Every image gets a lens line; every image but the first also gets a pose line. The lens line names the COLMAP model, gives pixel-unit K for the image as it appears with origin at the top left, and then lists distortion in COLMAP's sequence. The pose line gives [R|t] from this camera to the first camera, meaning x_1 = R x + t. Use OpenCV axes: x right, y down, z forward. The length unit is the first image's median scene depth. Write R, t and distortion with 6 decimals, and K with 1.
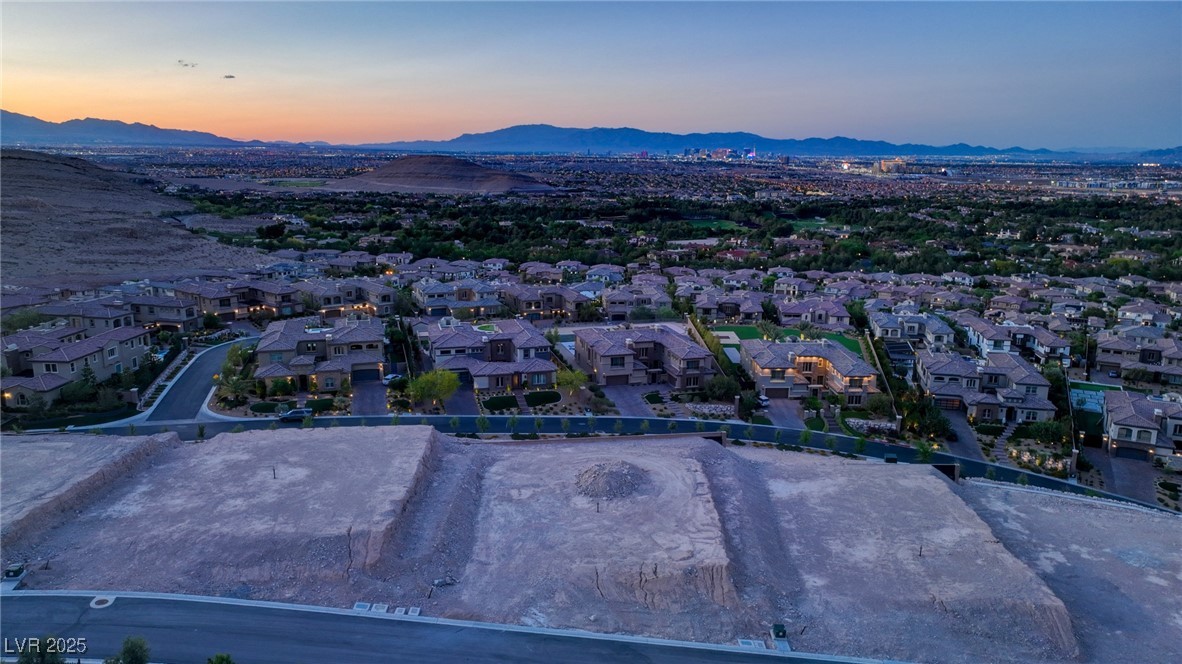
lens RADIAL K [[832.1, 0, 593.0], [0, 832.1, 329.3], [0, 0, 1]] dist [0.003421, 0.011147]
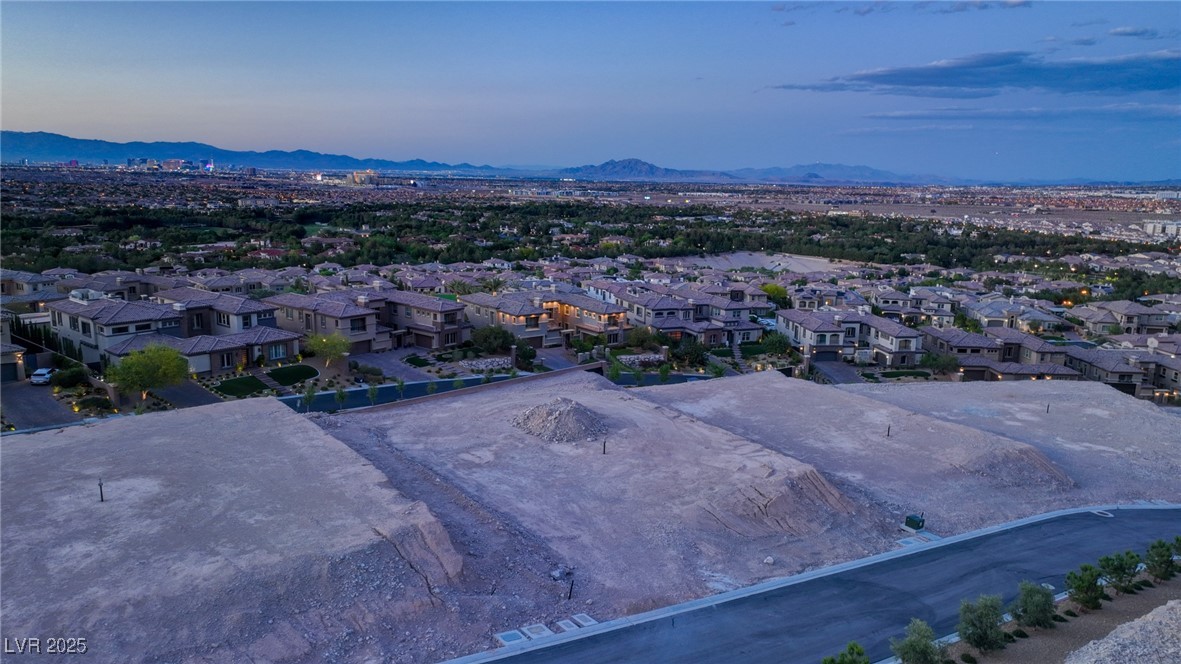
lens RADIAL K [[831.4, 0, 591.4], [0, 831.4, 330.1], [0, 0, 1]] dist [0.003421, 0.011147]
pose [[0.820246, -0.097955, 0.563562, -0.248867], [0.106286, 0.994171, 0.018105, 0.056850], [-0.562050, 0.045048, 0.825875, 0.231926]]
